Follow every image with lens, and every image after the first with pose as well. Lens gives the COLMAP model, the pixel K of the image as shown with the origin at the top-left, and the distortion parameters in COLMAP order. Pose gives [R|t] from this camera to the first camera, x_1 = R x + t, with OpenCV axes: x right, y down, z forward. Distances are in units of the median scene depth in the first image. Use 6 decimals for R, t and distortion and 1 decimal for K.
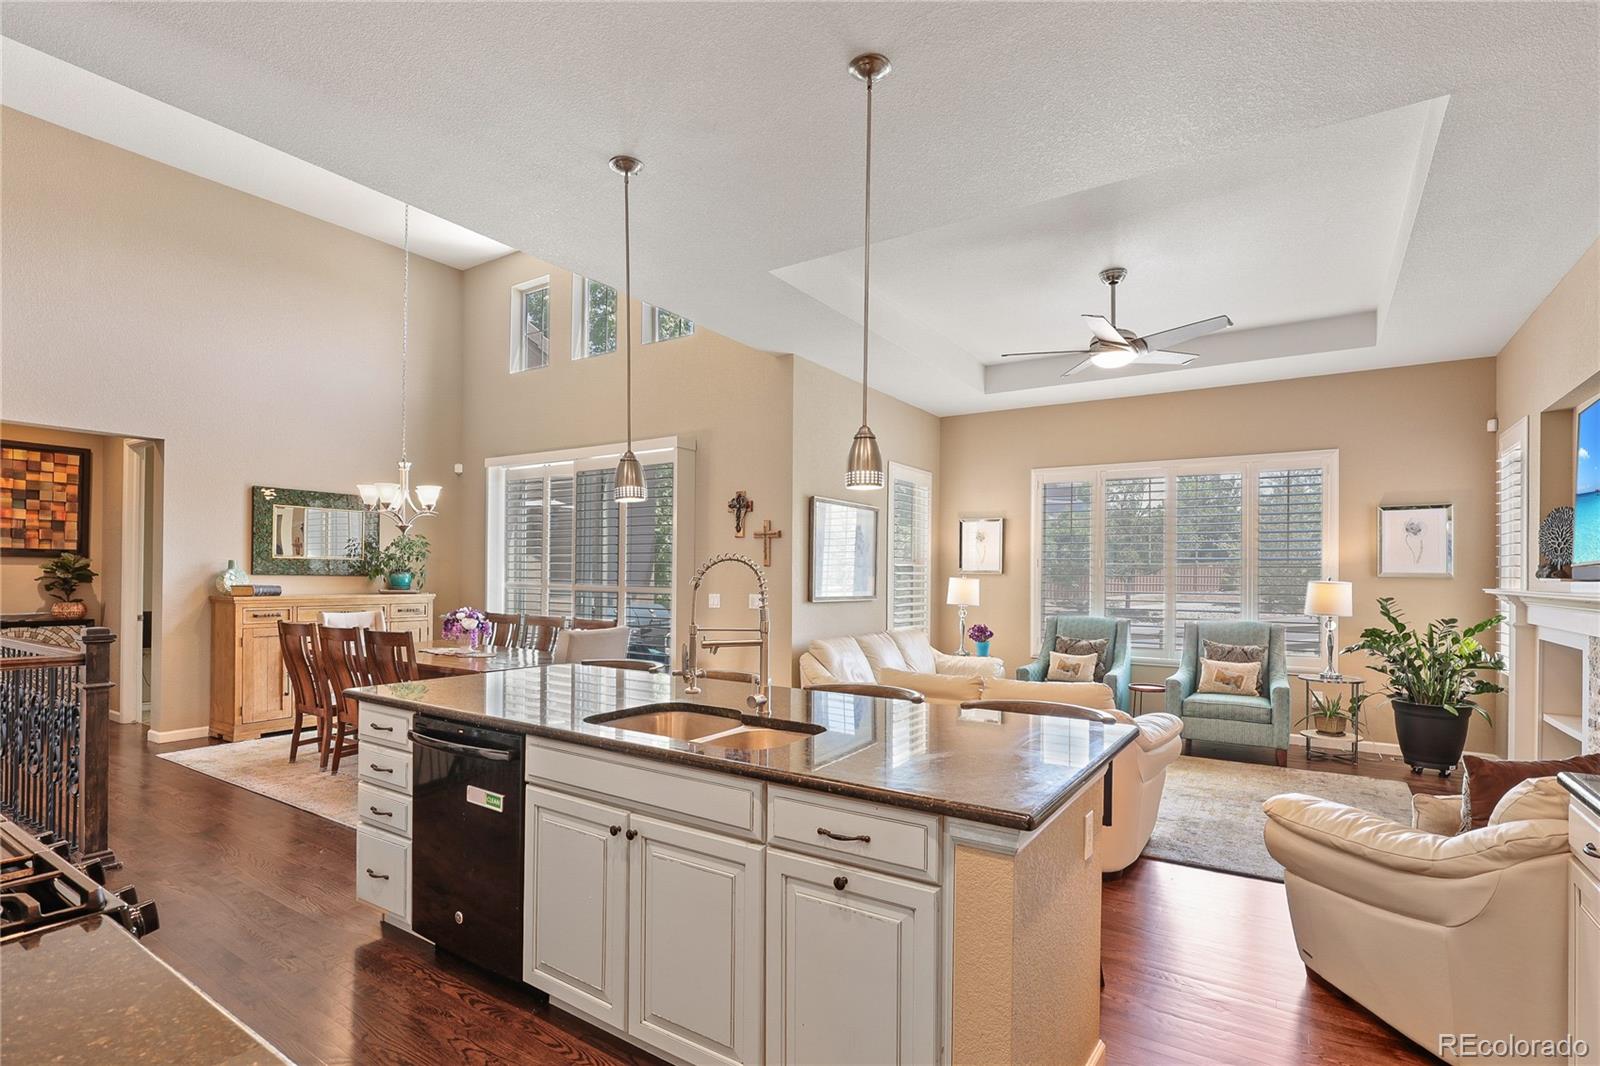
lens RADIAL K [[771.0, 0, 802.0], [0, 771.0, 576.9], [0, 0, 1]] dist [0.001113, 0.000117]
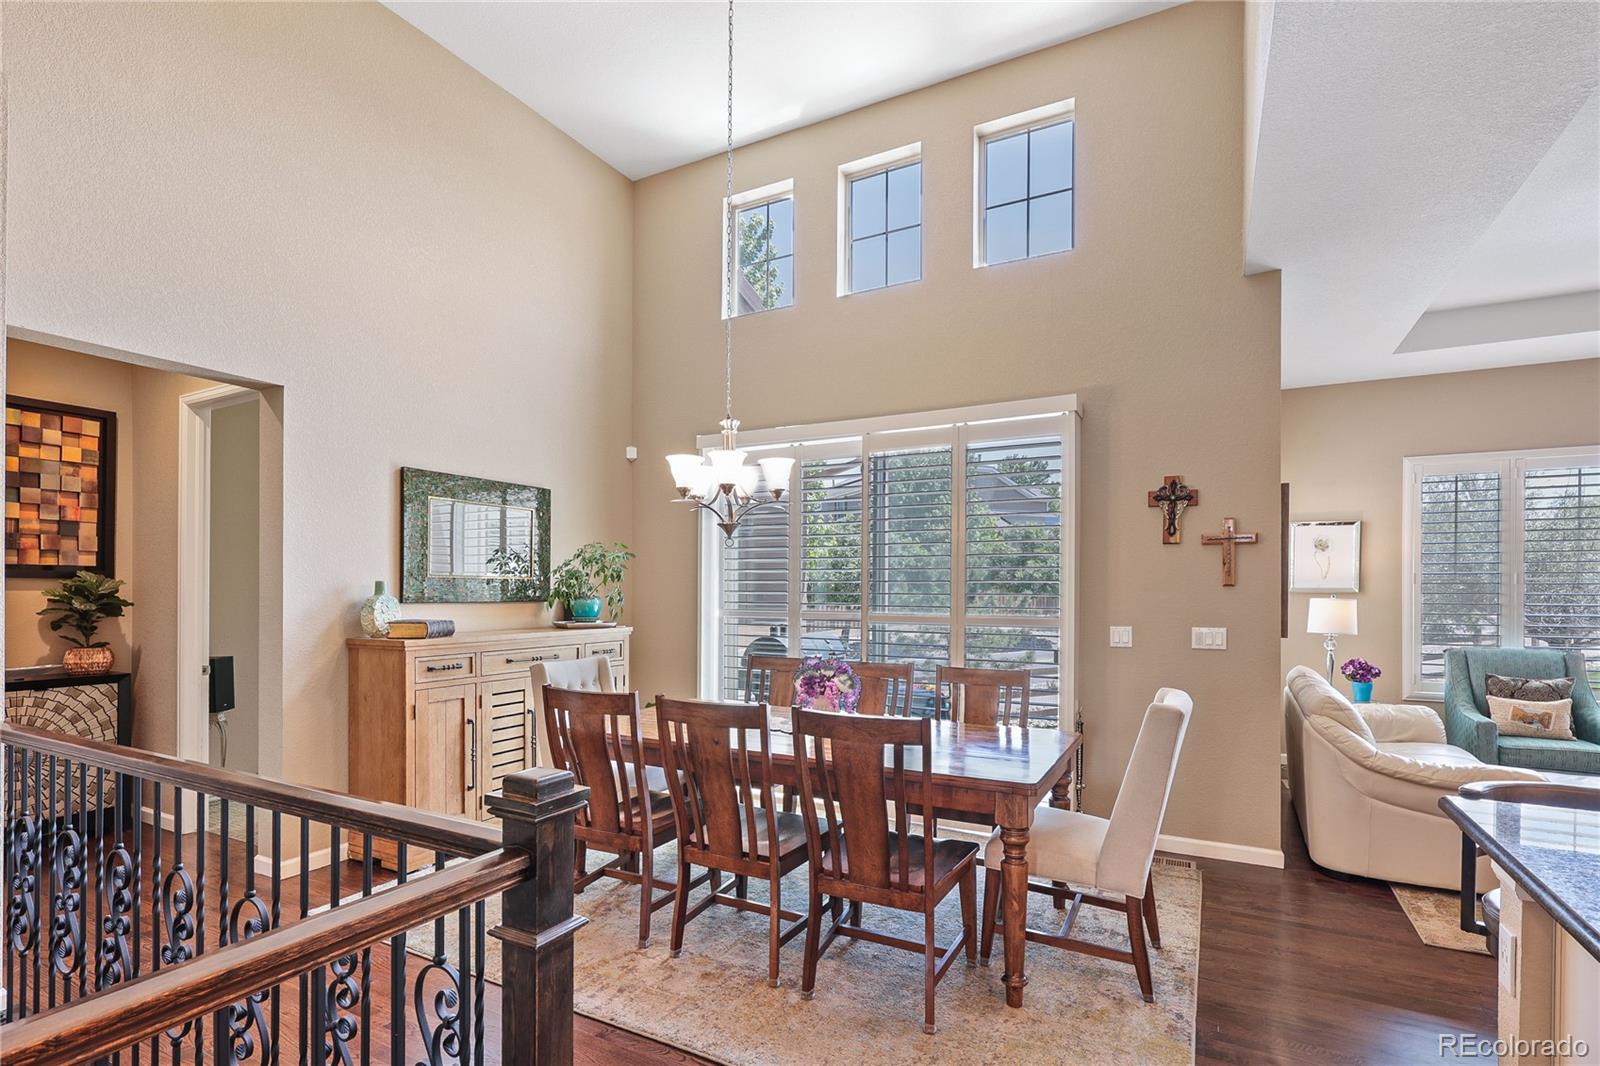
lens RADIAL K [[764.6, 0, 795.4], [0, 764.6, 590.8], [0, 0, 1]] dist [-0.000464, 0.000552]
pose [[0.996323, -0.006795, 0.085411, -0.457419], [0.006796, 0.999977, 0.000278, -0.011820], [-0.085411, 0.000304, 0.996346, 0.344464]]
